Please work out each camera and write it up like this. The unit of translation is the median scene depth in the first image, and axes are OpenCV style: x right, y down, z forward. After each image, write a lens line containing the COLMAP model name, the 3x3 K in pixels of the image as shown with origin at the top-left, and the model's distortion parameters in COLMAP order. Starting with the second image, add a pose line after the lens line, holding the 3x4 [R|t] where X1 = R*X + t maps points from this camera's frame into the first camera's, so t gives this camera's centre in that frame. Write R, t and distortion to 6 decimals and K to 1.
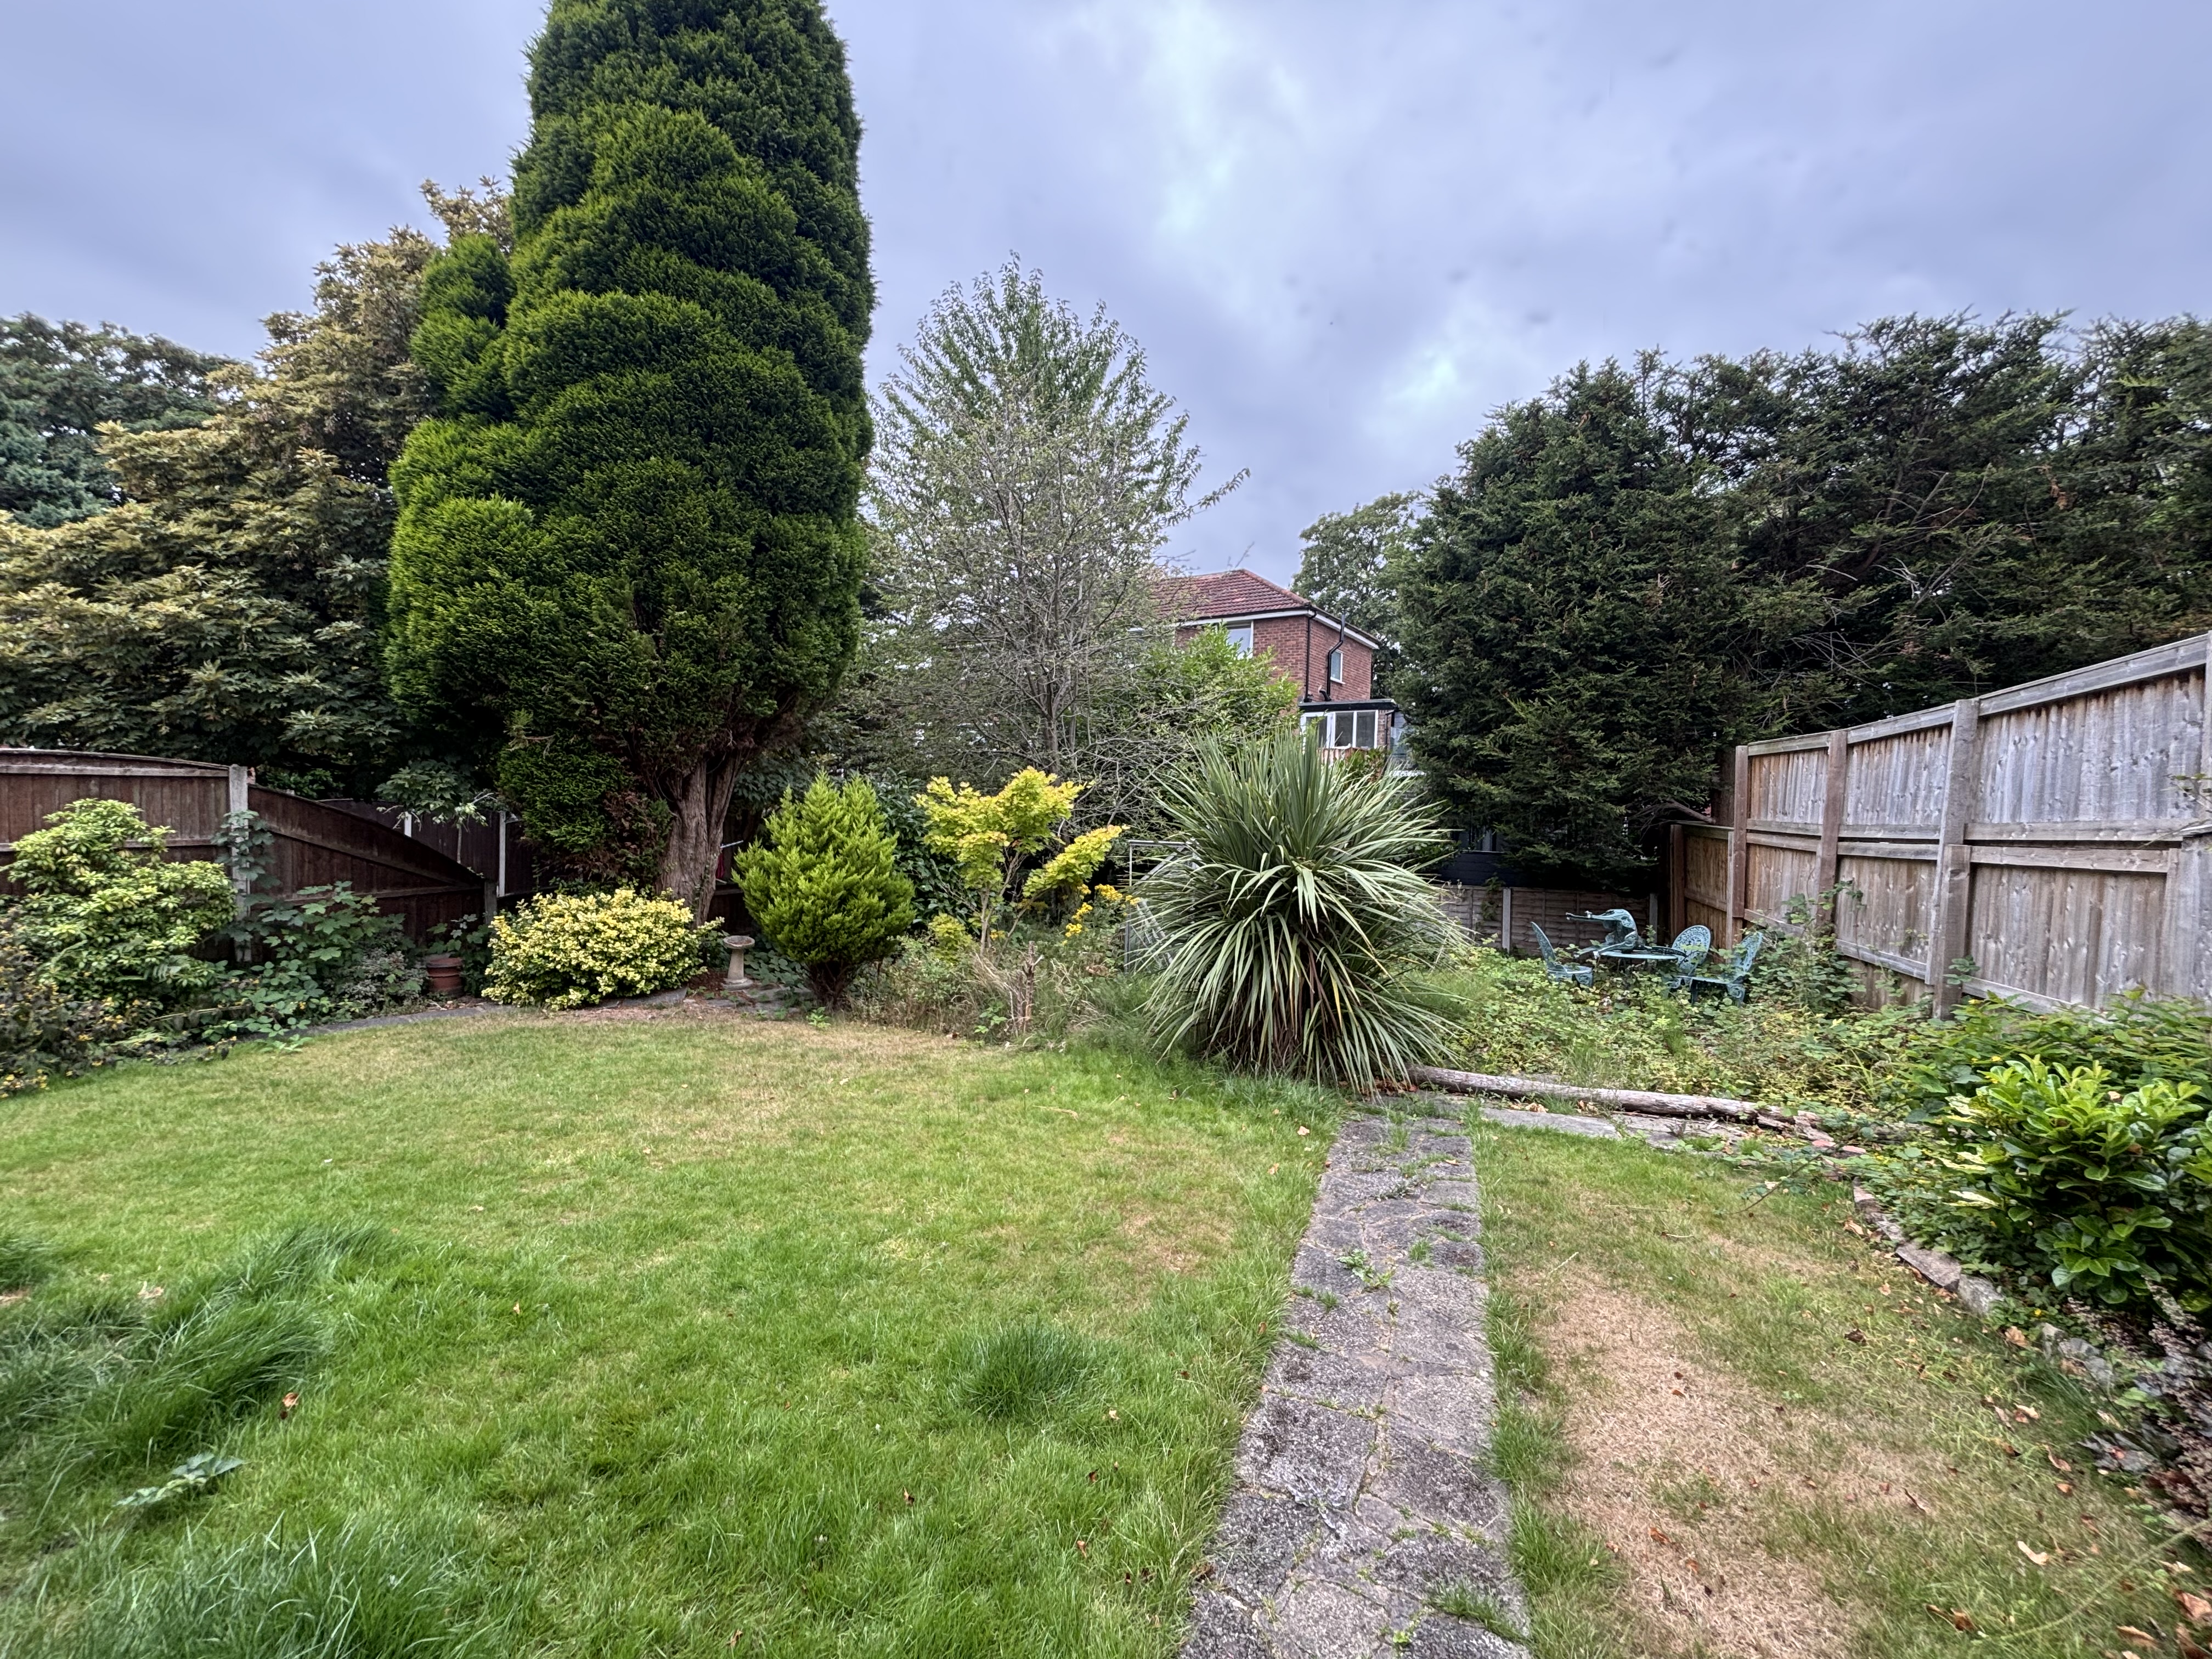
lens RADIAL K [[890.5, 0, 1101.5], [0, 890.5, 827.8], [0, 0, 1]] dist [0.002907, 0.000531]
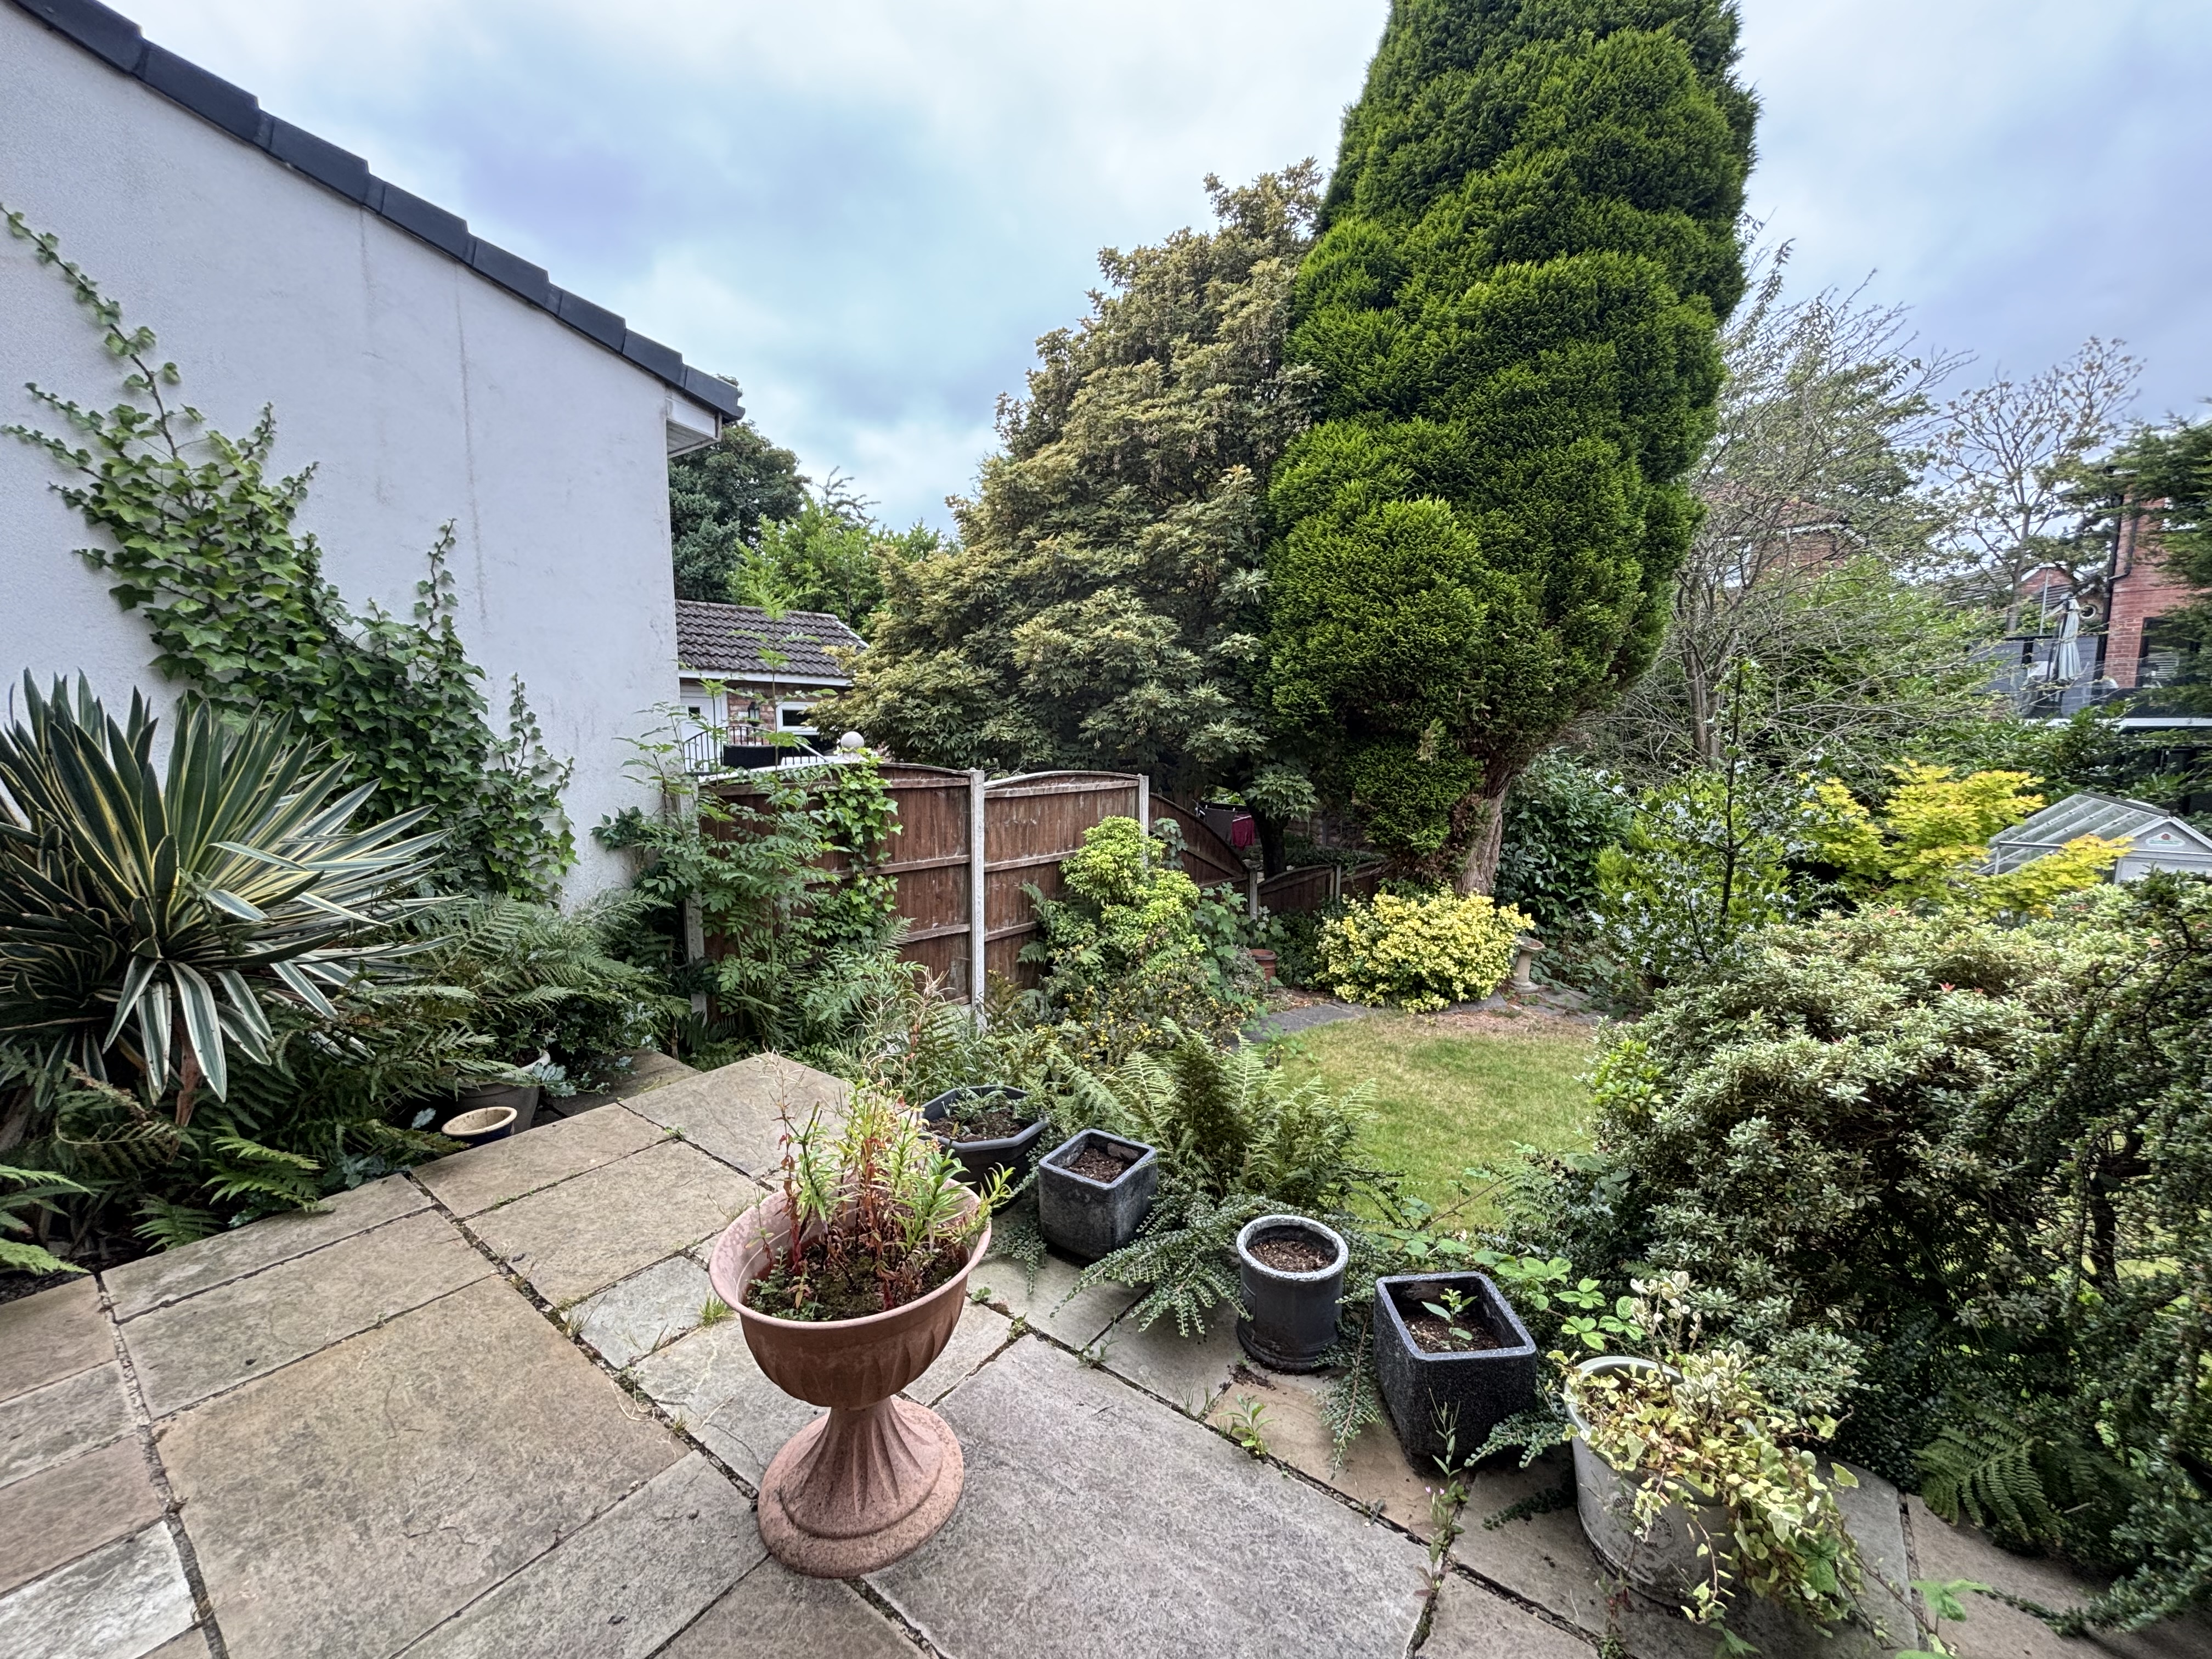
lens RADIAL K [[891.2, 0, 1105.2], [0, 891.2, 838.5], [0, 0, 1]] dist [-0.010286, 0.000090]
pose [[0.958550, 0.016097, -0.284470, -0.708084], [0.006702, 0.996853, 0.078991, -0.078781], [0.284846, -0.077623, 0.955425, -0.045454]]
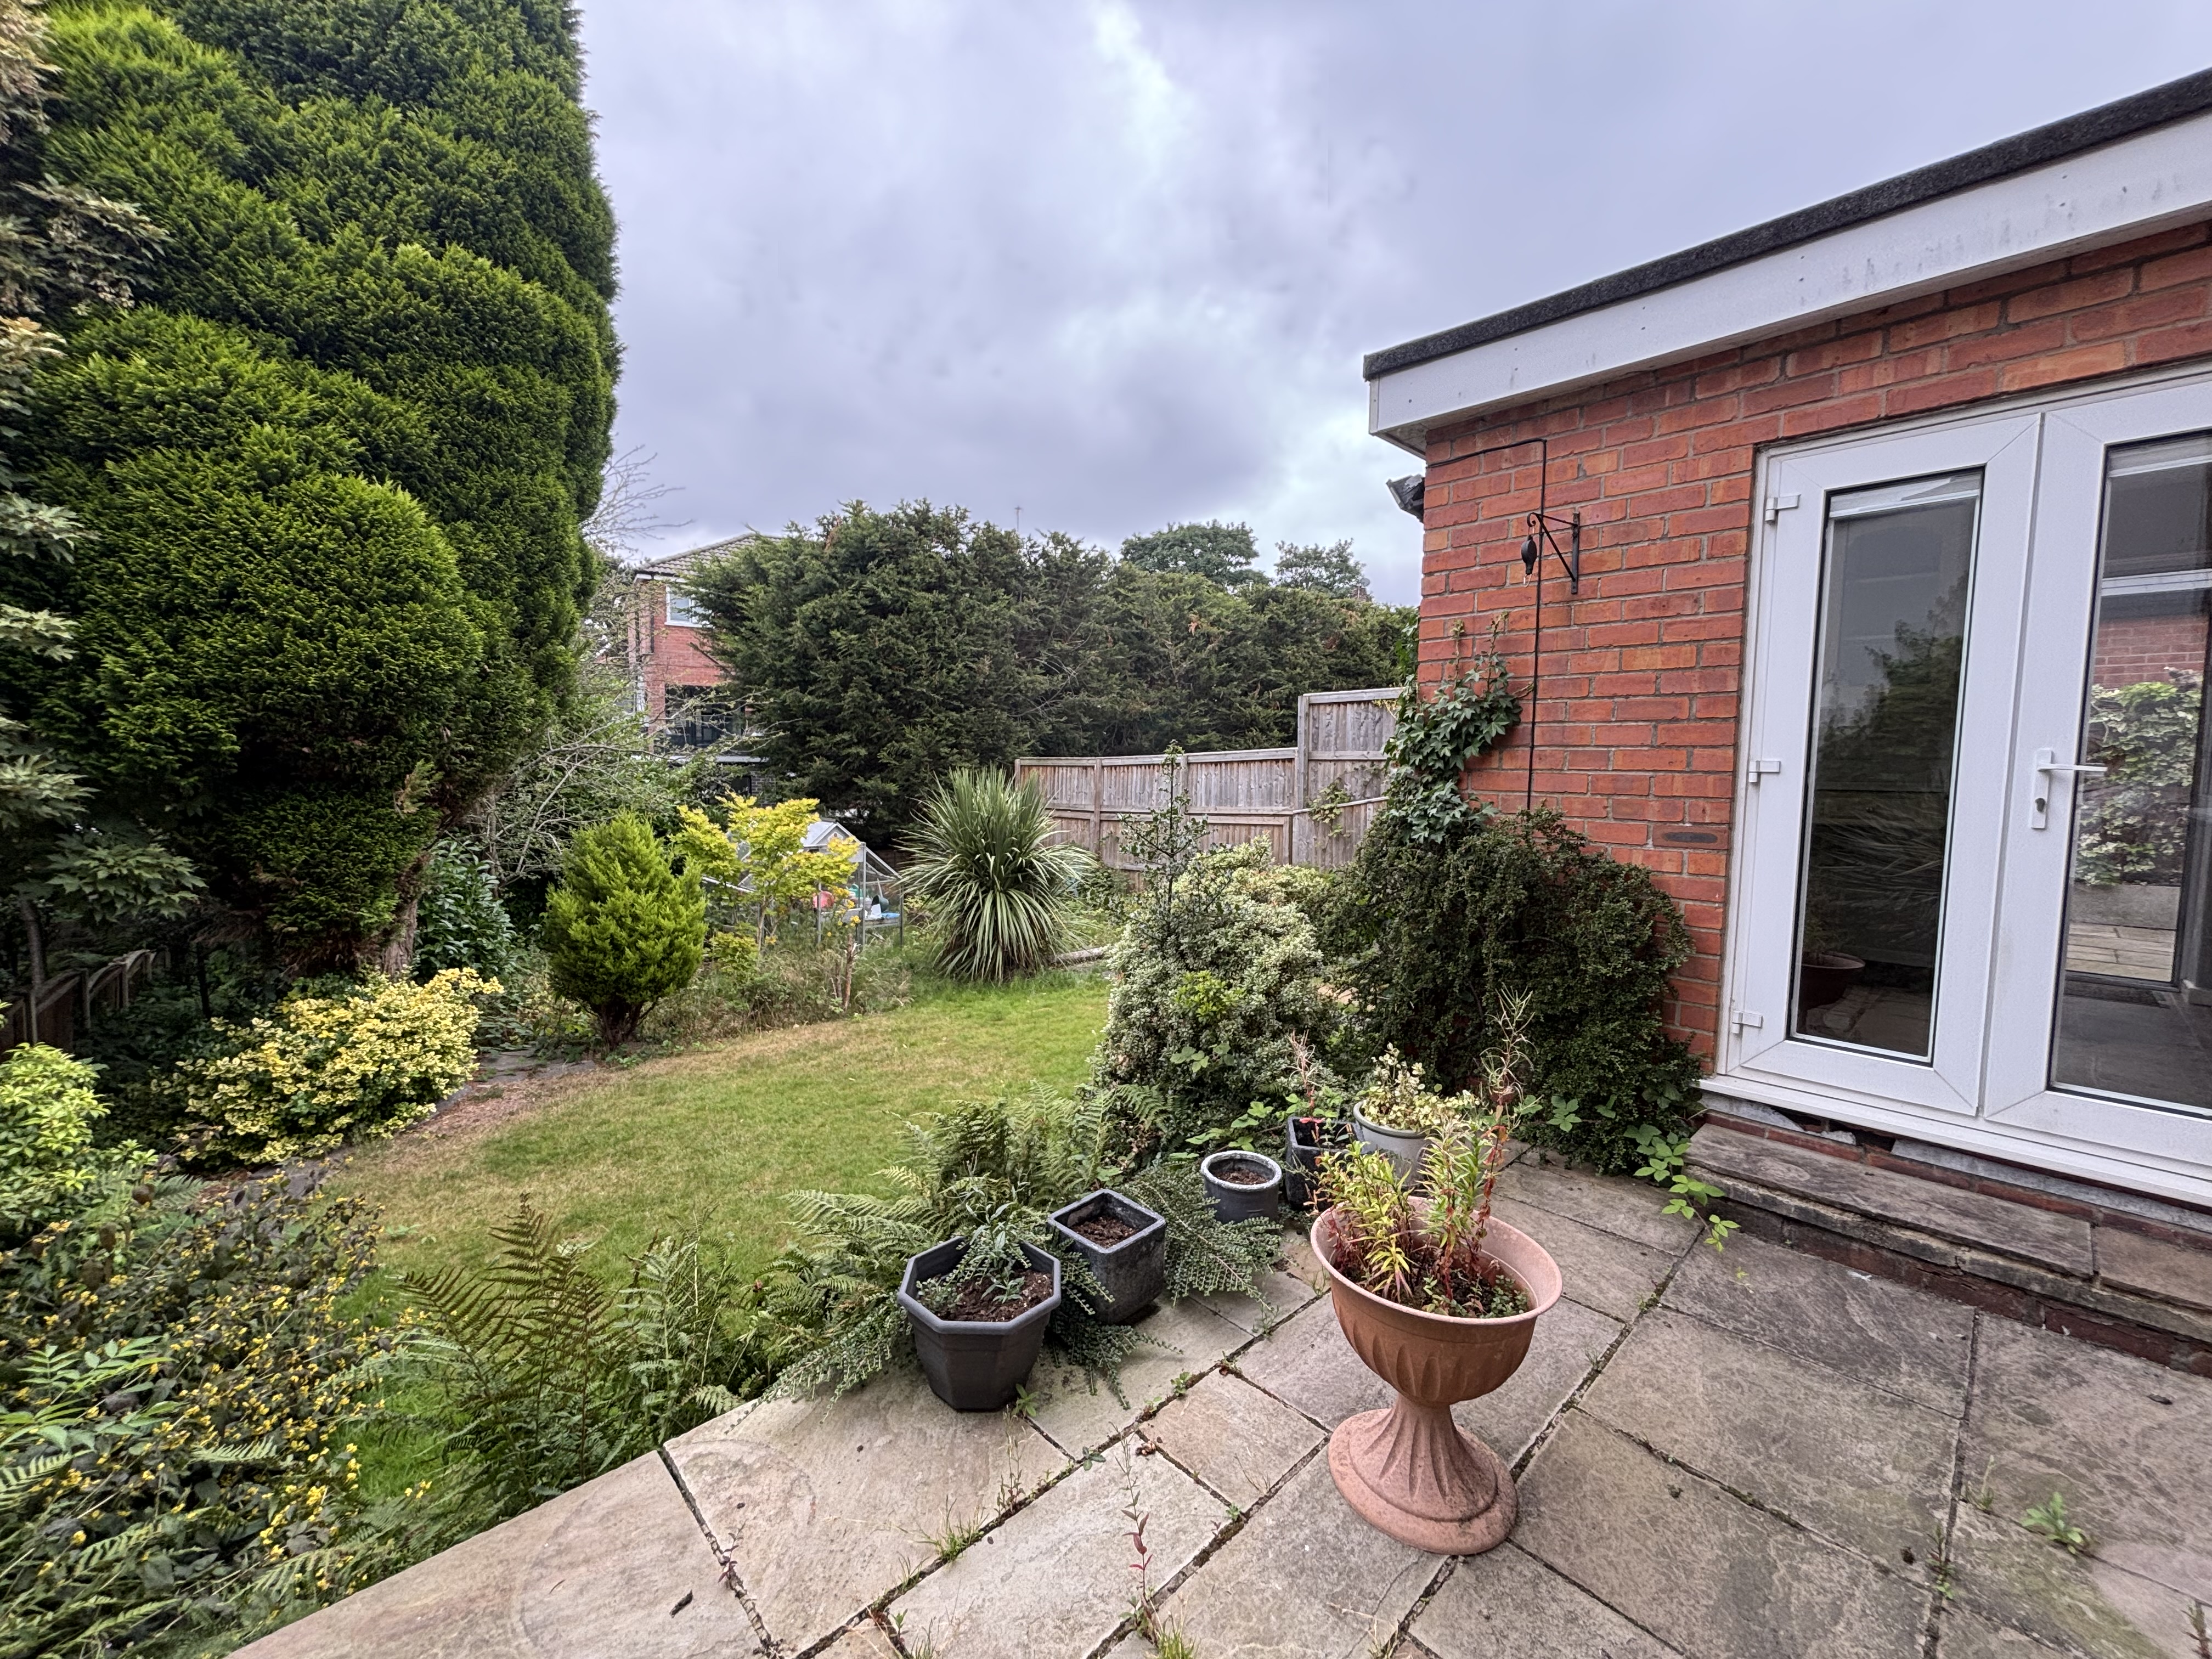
lens RADIAL K [[890.5, 0, 1101.5], [0, 890.5, 827.8], [0, 0, 1]] dist [0.002907, 0.000531]
pose [[0.442773, -0.079298, 0.893120, -1.080912], [0.034611, 0.996851, 0.071349, -0.106643], [-0.895966, -0.000680, 0.444123, 0.105887]]
